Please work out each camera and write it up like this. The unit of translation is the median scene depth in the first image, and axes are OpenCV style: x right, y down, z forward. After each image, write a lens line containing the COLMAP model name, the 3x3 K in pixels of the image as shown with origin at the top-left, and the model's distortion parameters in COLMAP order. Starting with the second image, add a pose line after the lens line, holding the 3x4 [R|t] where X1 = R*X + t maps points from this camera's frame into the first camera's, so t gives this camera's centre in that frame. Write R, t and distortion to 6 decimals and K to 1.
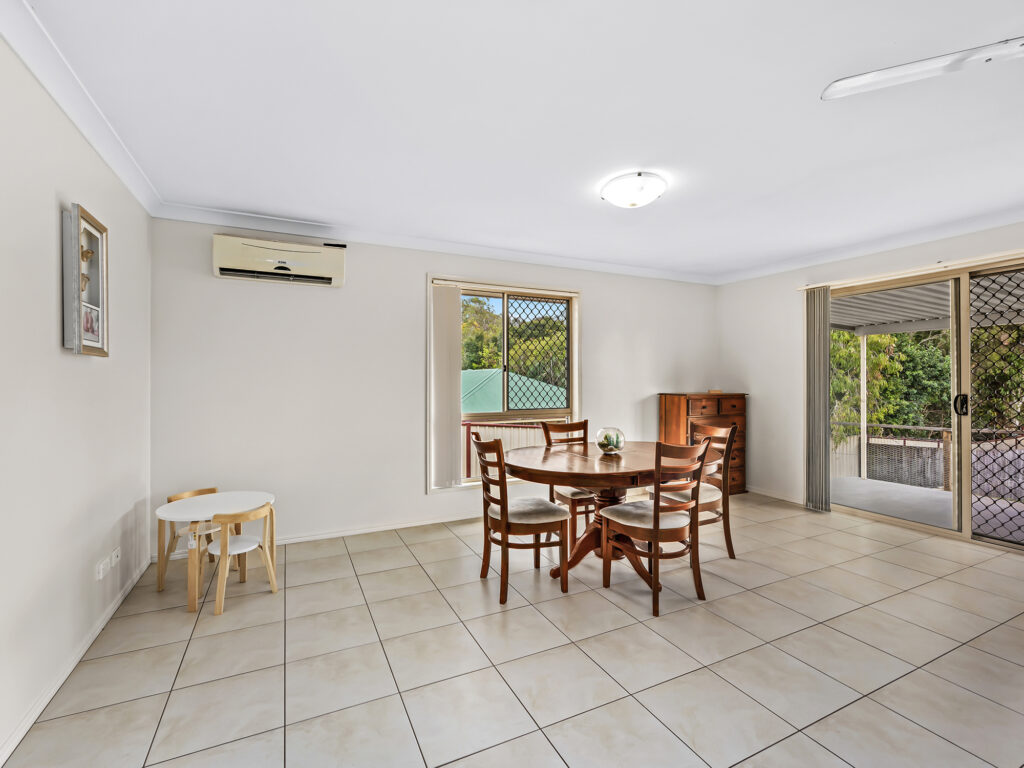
lens RADIAL K [[465.3, 0, 513.1], [0, 465.3, 382.0], [0, 0, 1]] dist [-0.000003, 0.000424]
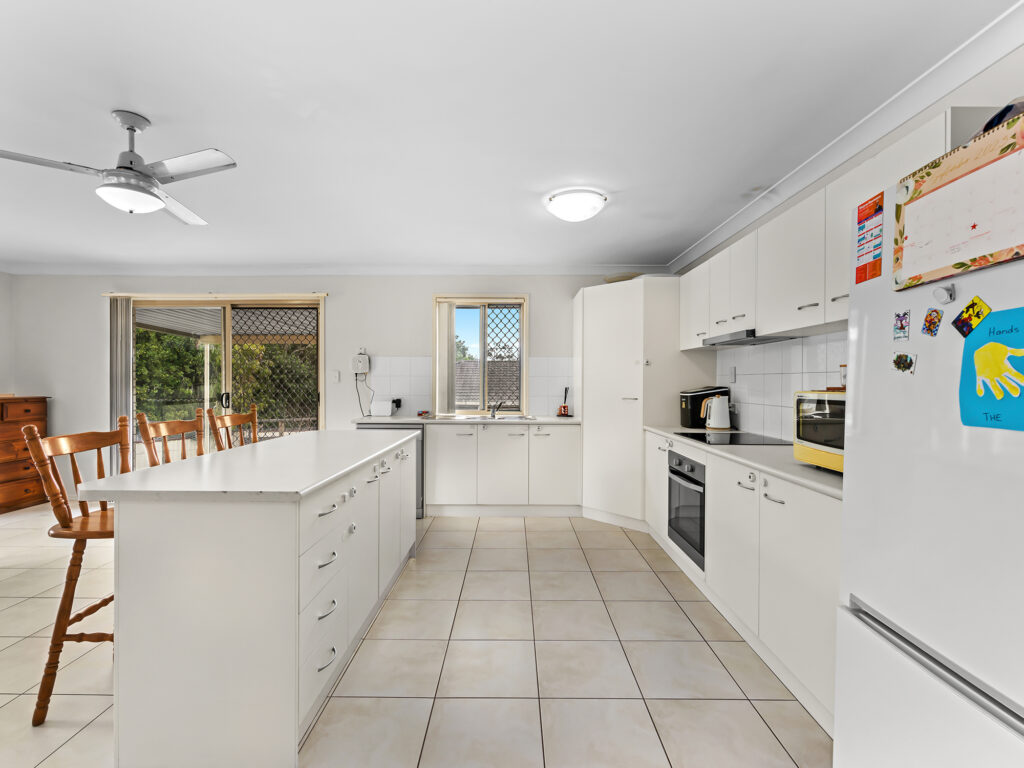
lens RADIAL K [[465.3, 0, 511.5], [0, 465.3, 384.8], [0, 0, 1]] dist [-0.000003, 0.000424]
pose [[0.453394, -0.004802, 0.891297, 0.088997], [0.004265, 0.999986, 0.003218, 0.001805], [-0.891300, 0.002342, 0.453408, -0.267133]]
